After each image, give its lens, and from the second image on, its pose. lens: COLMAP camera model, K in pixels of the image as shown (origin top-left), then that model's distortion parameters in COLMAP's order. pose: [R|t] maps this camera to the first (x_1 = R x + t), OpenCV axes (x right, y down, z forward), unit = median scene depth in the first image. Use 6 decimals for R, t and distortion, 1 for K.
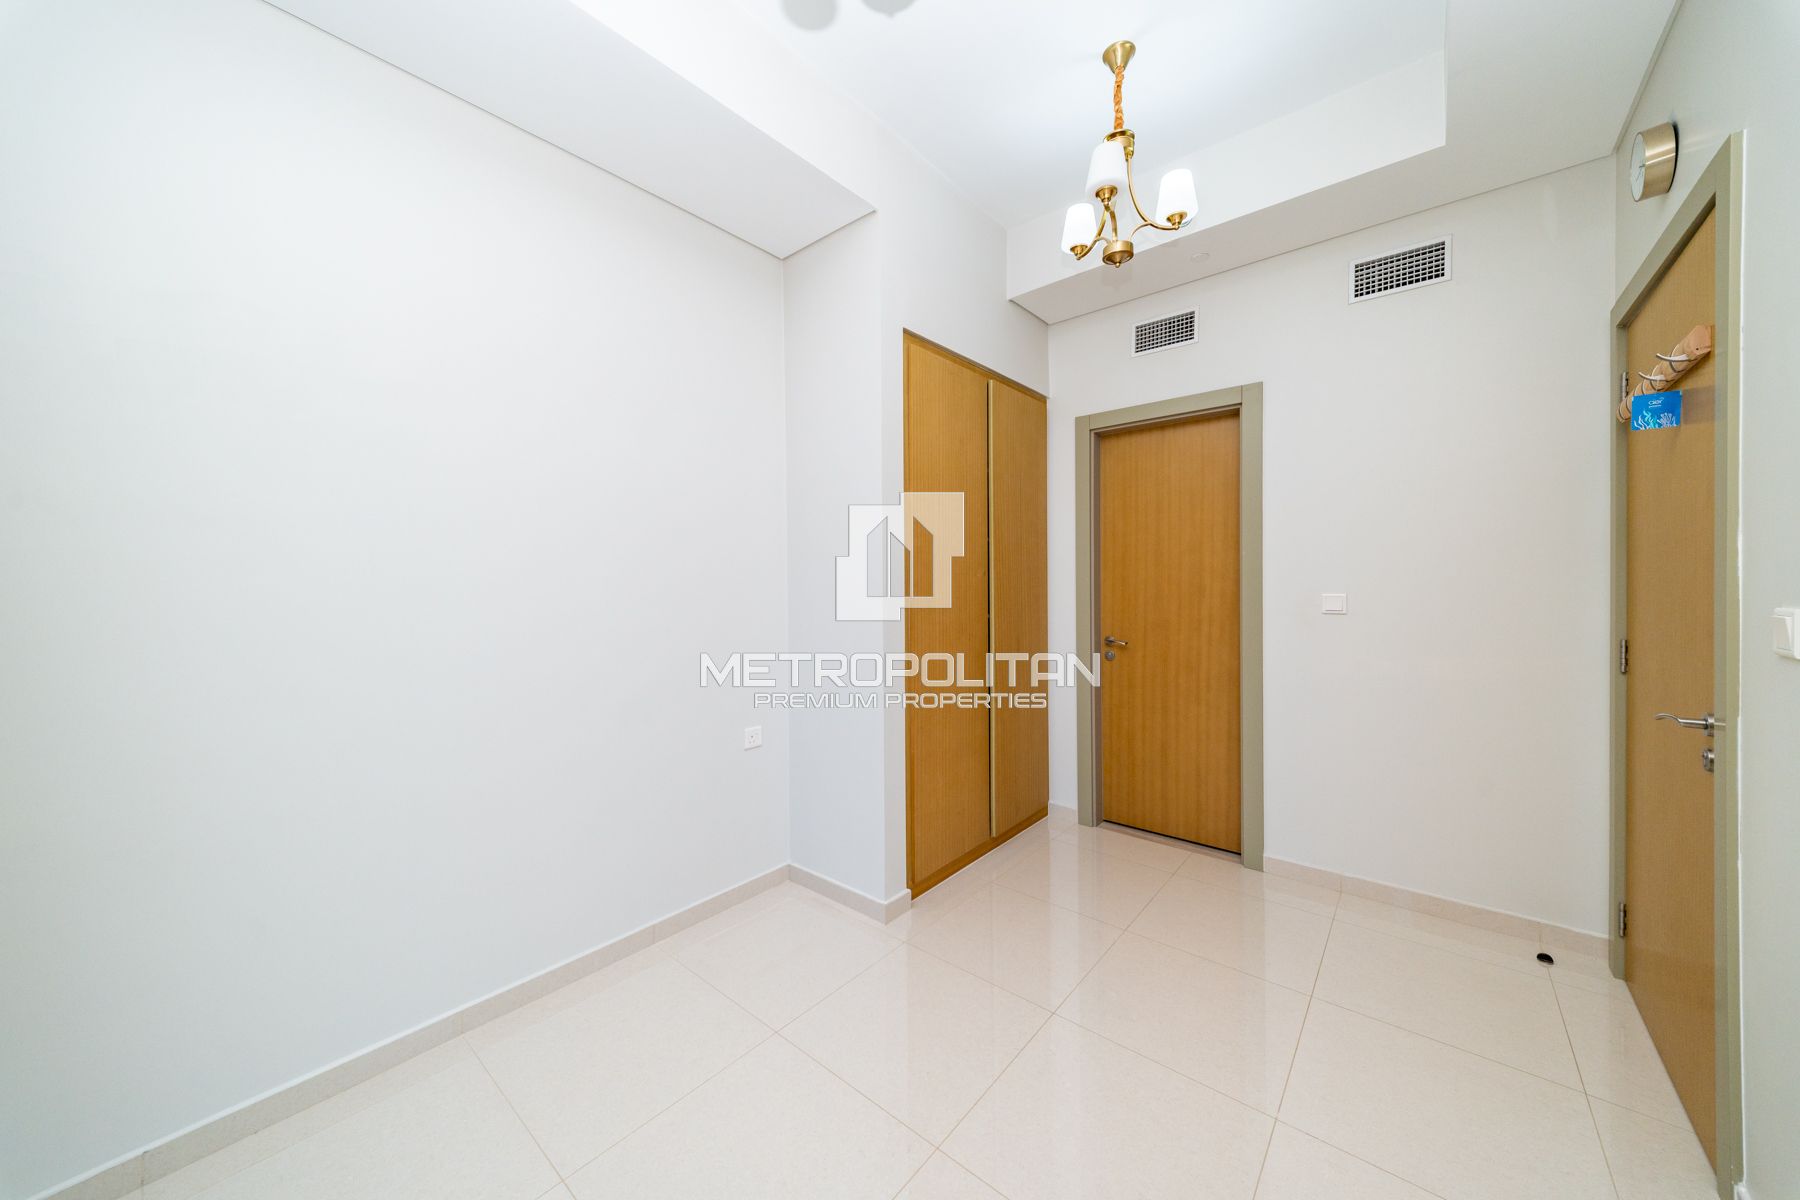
lens RADIAL K [[625.1, 0, 894.4], [0, 625.1, 586.6], [0, 0, 1]] dist [0.003272, -0.001133]
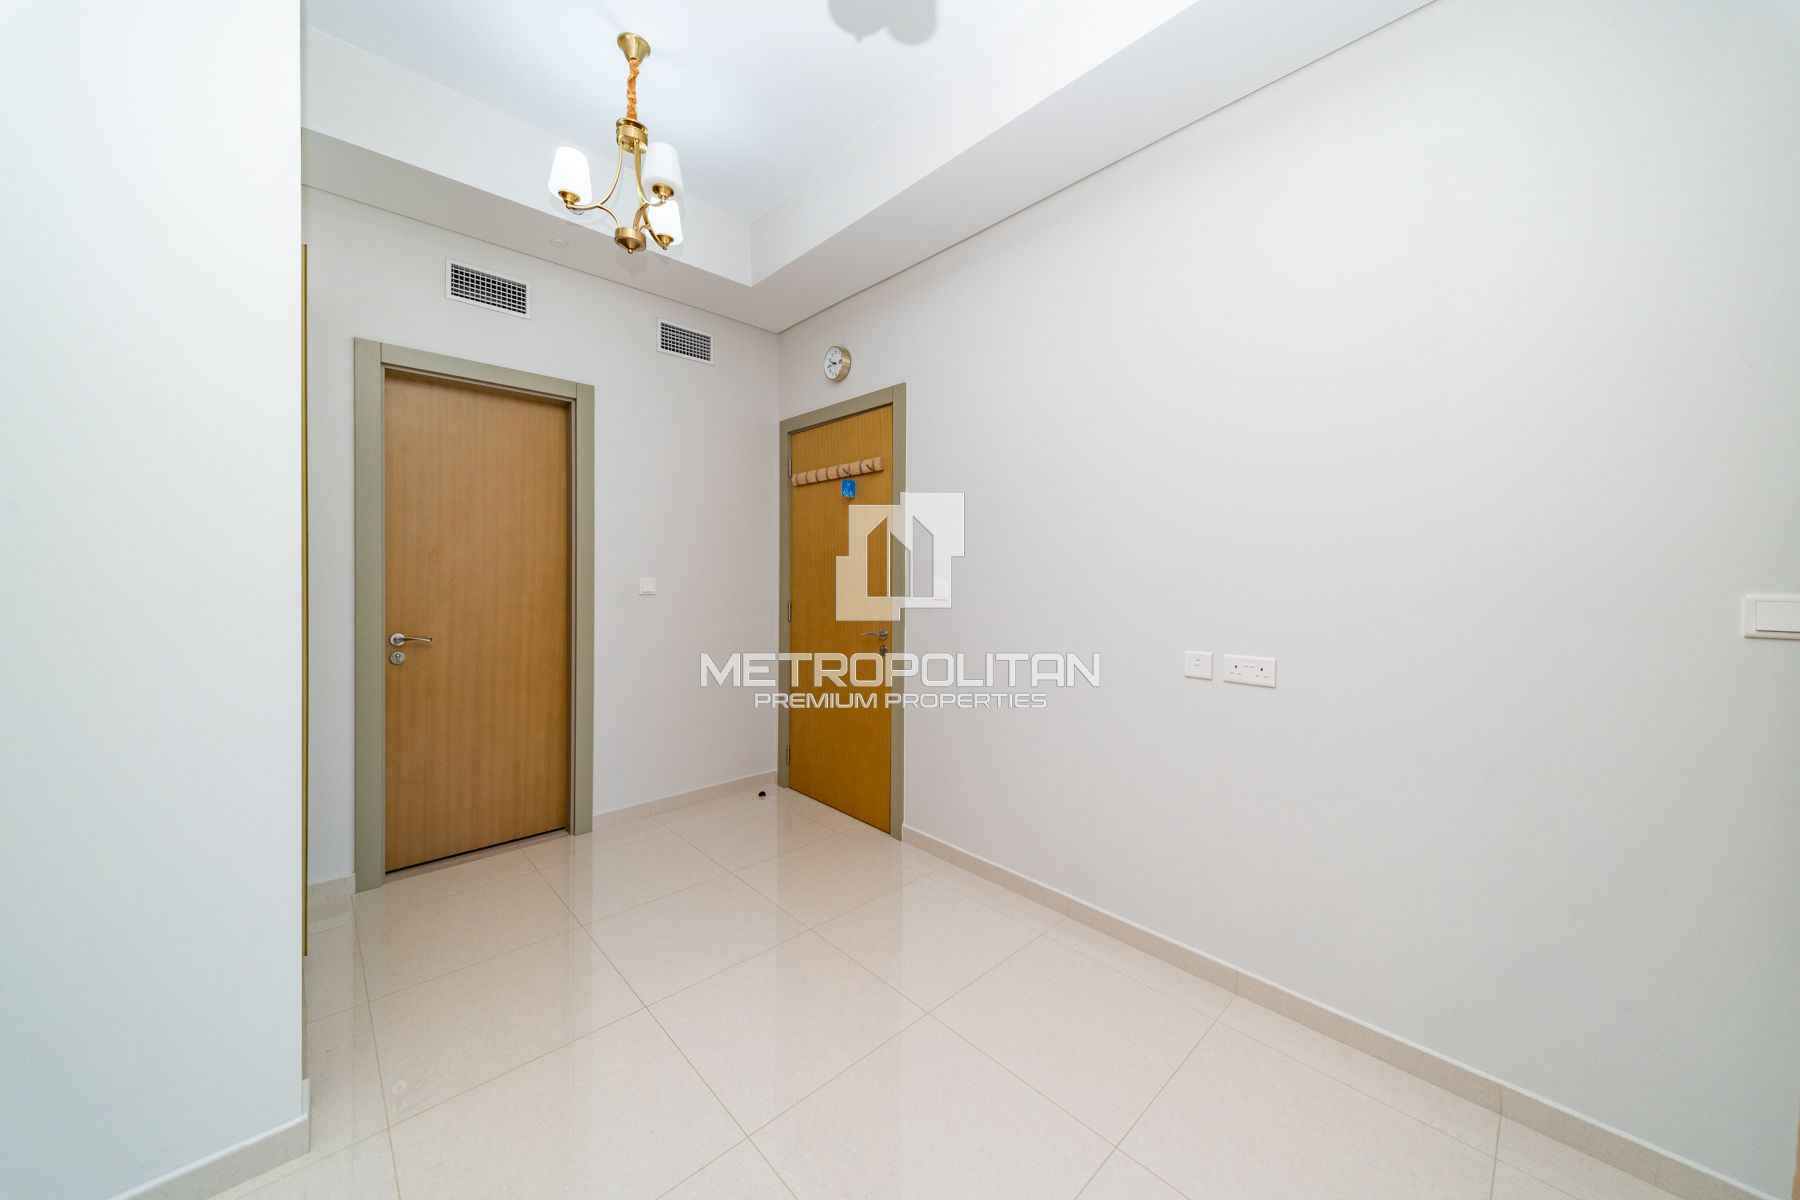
lens RADIAL K [[625.1, 0, 904.2], [0, 625.1, 579.5], [0, 0, 1]] dist [0.003272, -0.001133]
pose [[0.093124, 0.000225, 0.995655, -0.424928], [-0.007601, 0.999971, 0.000484, 0.006906], [-0.995626, -0.007613, 0.093123, 0.327856]]
